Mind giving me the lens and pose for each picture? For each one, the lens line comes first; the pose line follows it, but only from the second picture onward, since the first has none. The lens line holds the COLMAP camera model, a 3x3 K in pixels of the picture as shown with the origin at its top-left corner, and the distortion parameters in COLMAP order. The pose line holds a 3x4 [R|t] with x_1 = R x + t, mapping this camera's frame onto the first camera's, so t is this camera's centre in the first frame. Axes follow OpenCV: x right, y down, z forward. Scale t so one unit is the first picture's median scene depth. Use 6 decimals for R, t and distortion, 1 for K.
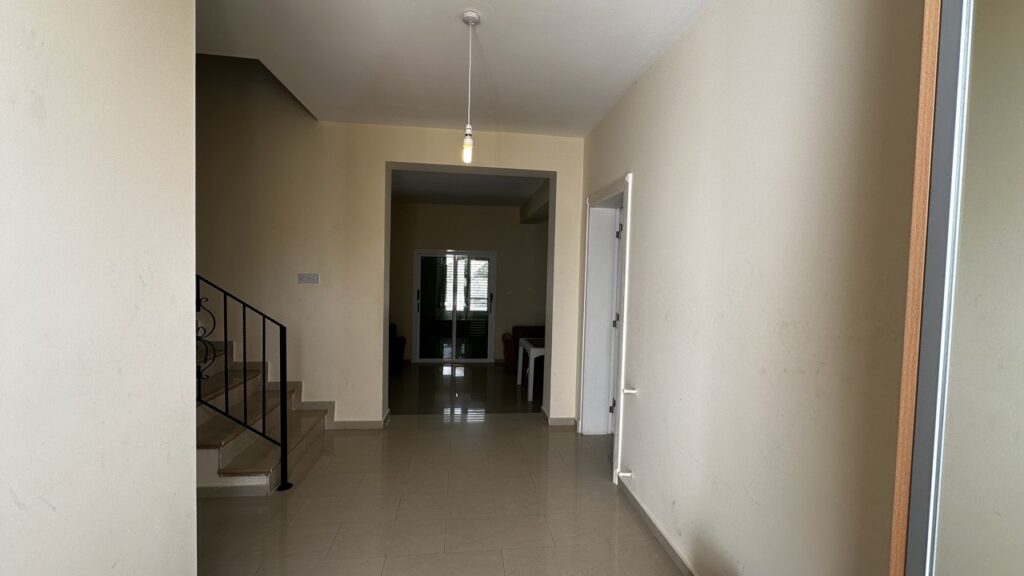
lens RADIAL K [[407.1, 0, 511.2], [0, 407.1, 287.3], [0, 0, 1]] dist [-0.002548, 0.000824]
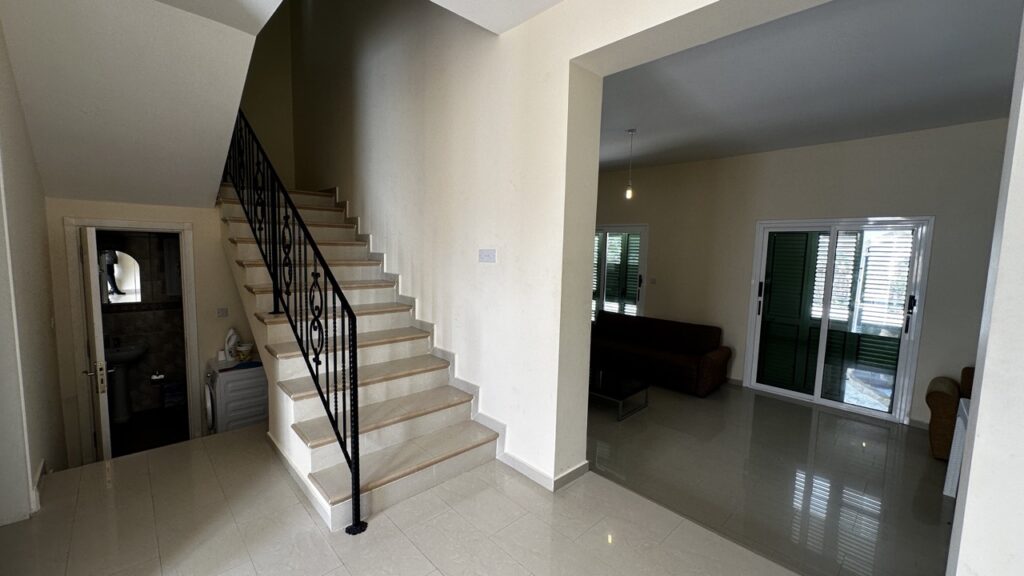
lens RADIAL K [[407.1, 0, 511.2], [0, 407.1, 287.3], [0, 0, 1]] dist [-0.002548, 0.000824]
pose [[0.595686, 0.066997, -0.800418, 0.064469], [-0.042306, 0.997749, 0.052029, -0.002221], [0.802102, 0.002870, 0.597180, 0.266774]]
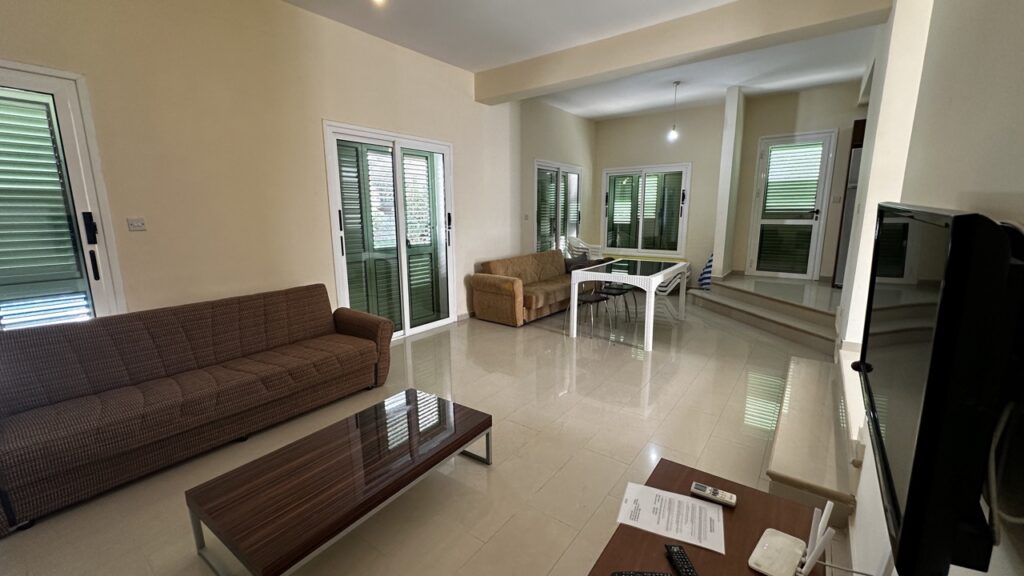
lens RADIAL K [[407.1, 0, 511.2], [0, 407.1, 287.3], [0, 0, 1]] dist [-0.002548, 0.000824]
pose [[0.691755, -0.158731, 0.704472, -0.442797], [0.051632, 0.983918, 0.170996, 0.024593], [-0.720285, -0.081914, 0.688825, 0.504704]]
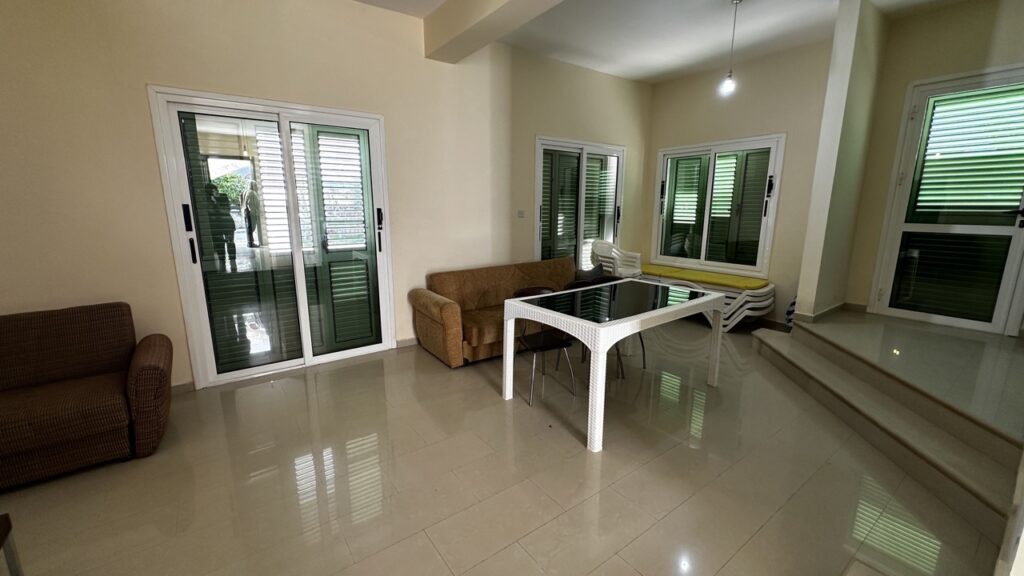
lens RADIAL K [[407.1, 0, 511.2], [0, 407.1, 287.3], [0, 0, 1]] dist [-0.002548, 0.000824]
pose [[0.872343, -0.119493, 0.474066, -0.151596], [0.039091, 0.983614, 0.175998, 0.027325], [-0.487329, -0.134999, 0.862720, 0.515634]]
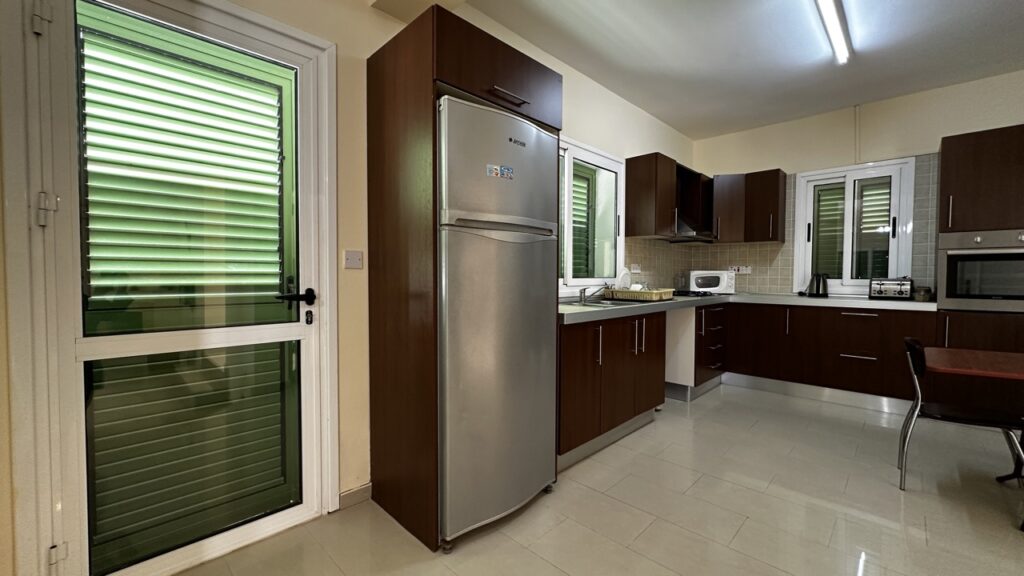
lens RADIAL K [[407.1, 0, 511.2], [0, 407.1, 287.3], [0, 0, 1]] dist [-0.002548, 0.000824]
pose [[-0.619458, -0.049501, 0.783468, 0.253964], [0.010881, 0.997373, 0.071619, 0.024676], [-0.784954, 0.052890, -0.617292, 0.678406]]
